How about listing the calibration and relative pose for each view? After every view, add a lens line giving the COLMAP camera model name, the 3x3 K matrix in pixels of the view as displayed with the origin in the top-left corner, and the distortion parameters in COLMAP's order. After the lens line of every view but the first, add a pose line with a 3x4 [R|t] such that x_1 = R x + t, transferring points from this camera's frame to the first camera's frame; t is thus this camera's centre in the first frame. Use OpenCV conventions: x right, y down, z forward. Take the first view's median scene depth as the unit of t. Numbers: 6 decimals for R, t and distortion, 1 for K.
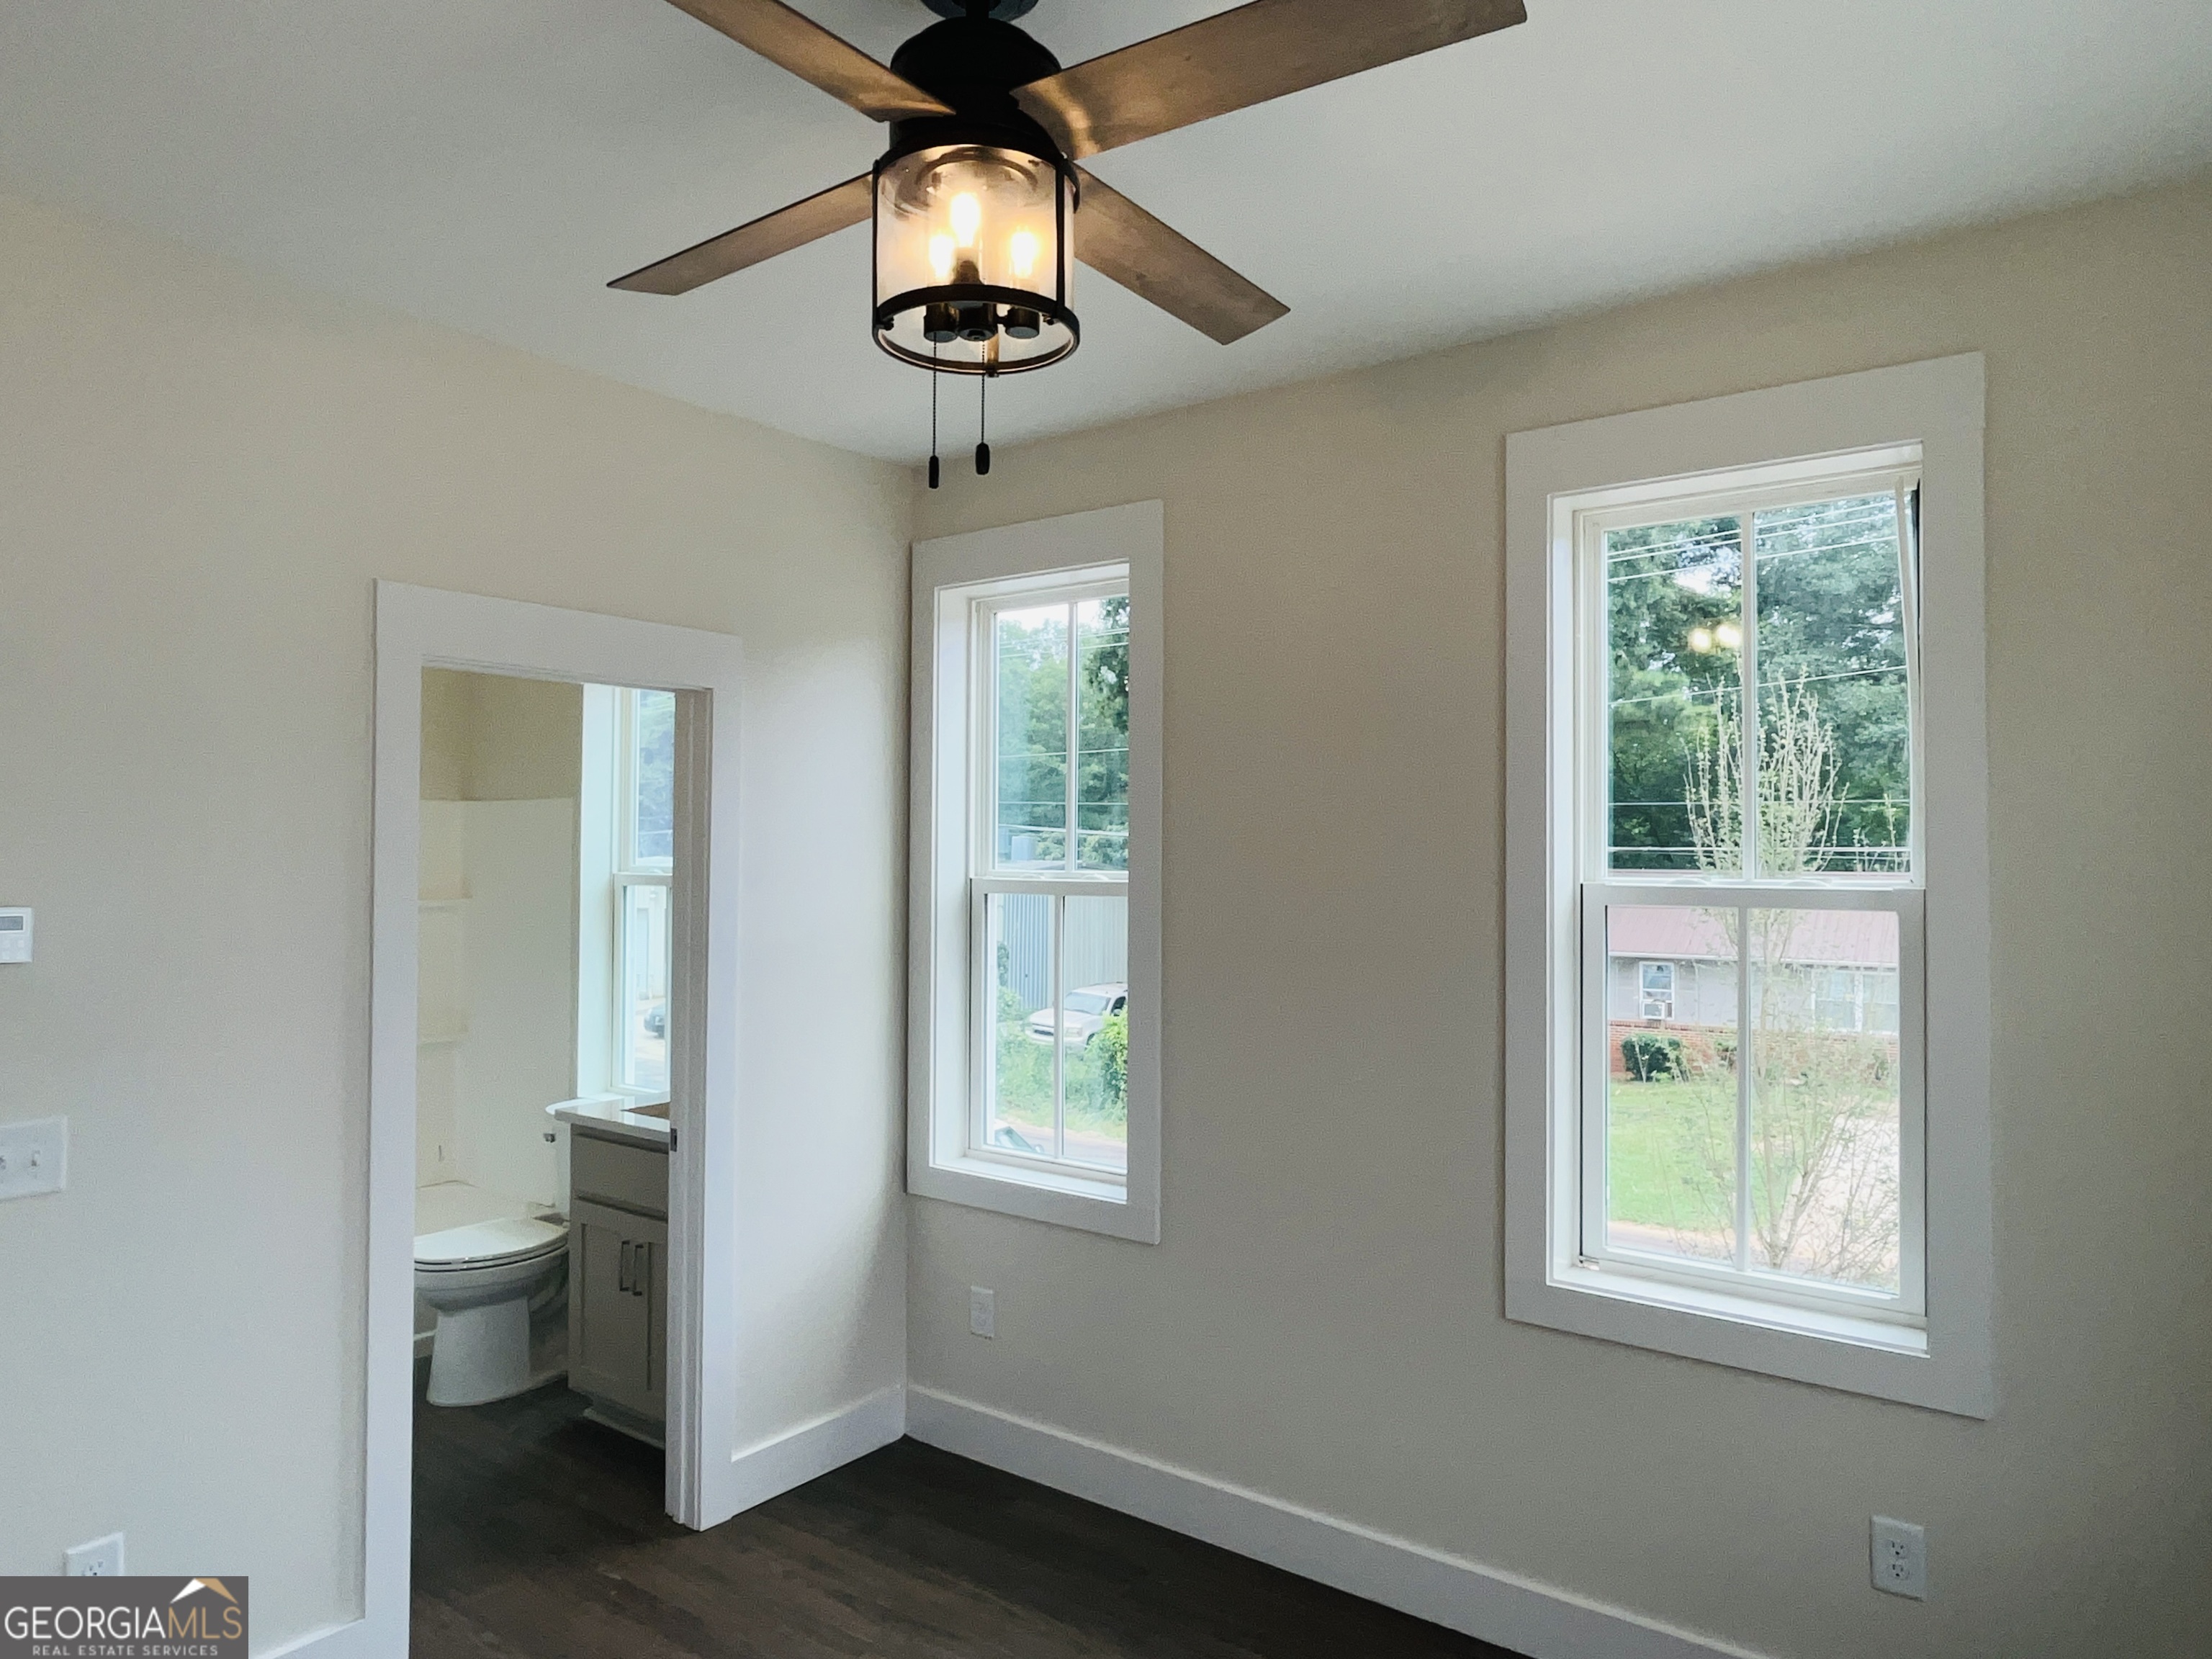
lens RADIAL K [[1381.9, 0, 1106.0], [0, 1381.9, 829.5], [0, 0, 1]] dist [0.002145, -0.014254]
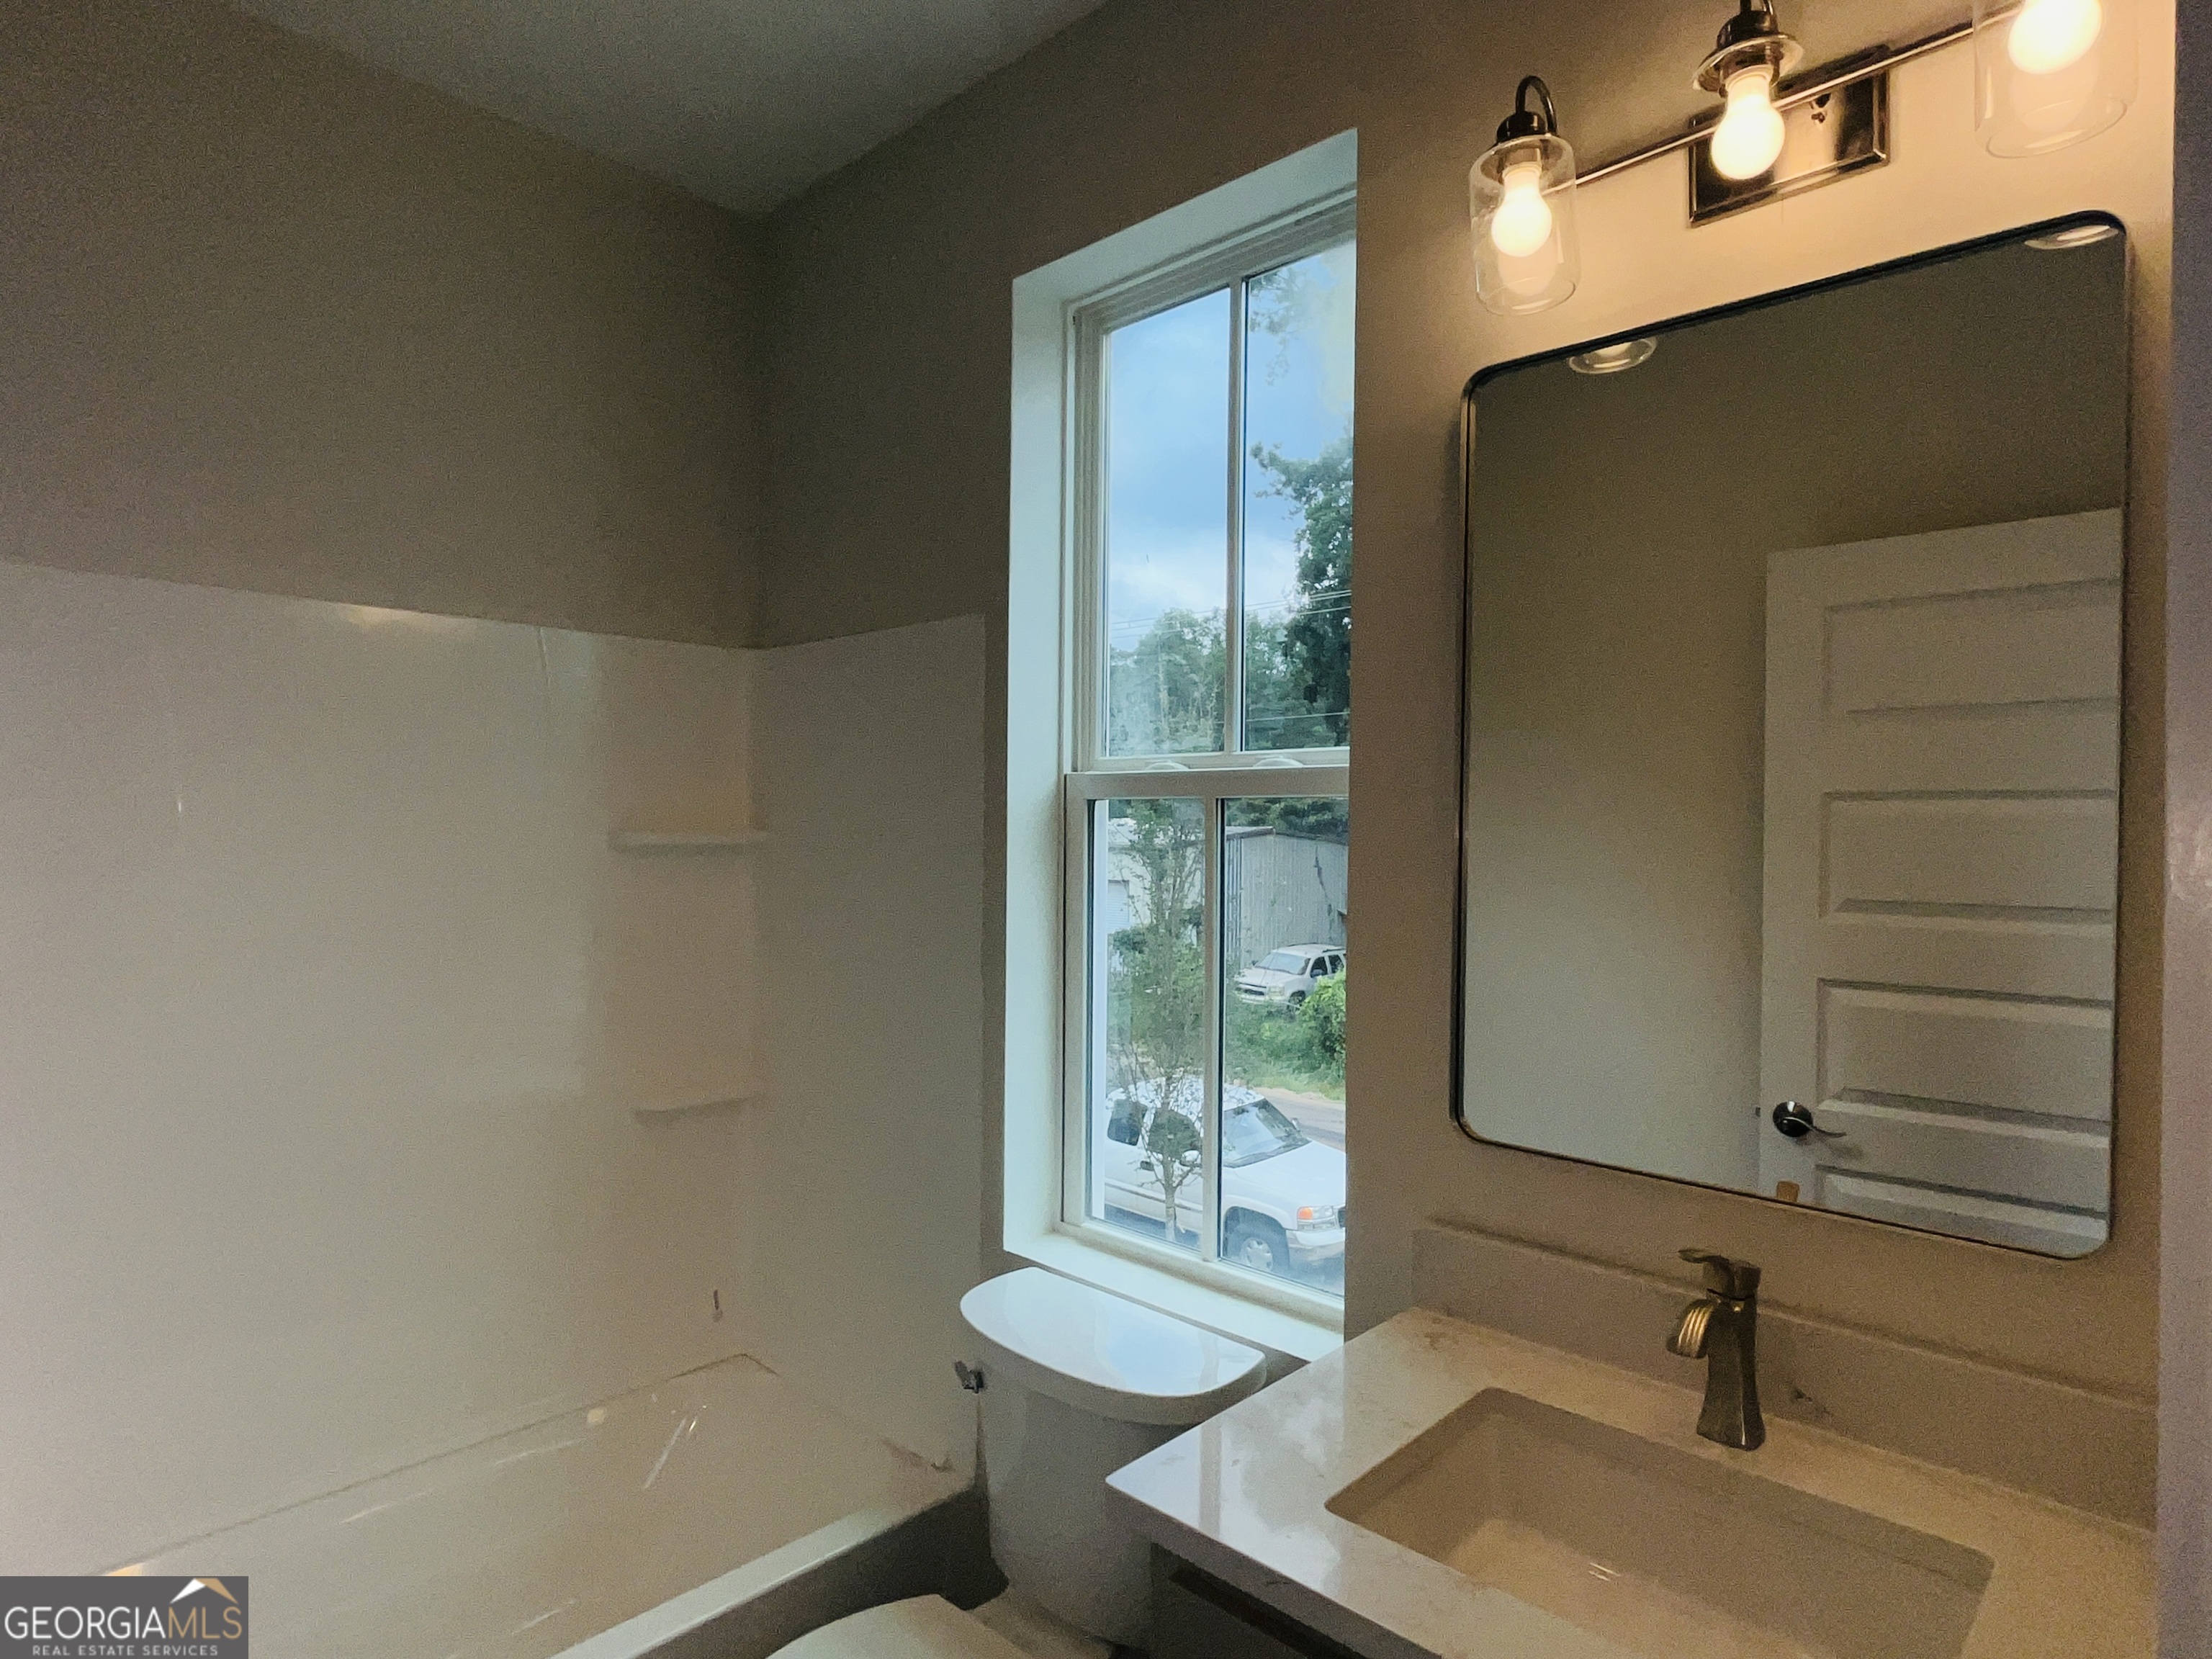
lens RADIAL K [[1225.1, 0, 1106.0], [0, 1225.1, 829.5], [0, 0, 1]] dist [-0.002305, -0.000211]
pose [[0.992575, 0.003065, -0.121596, -0.048090], [-0.000365, 0.999753, 0.022223, 0.006833], [0.121635, -0.022014, 0.992331, 0.096425]]
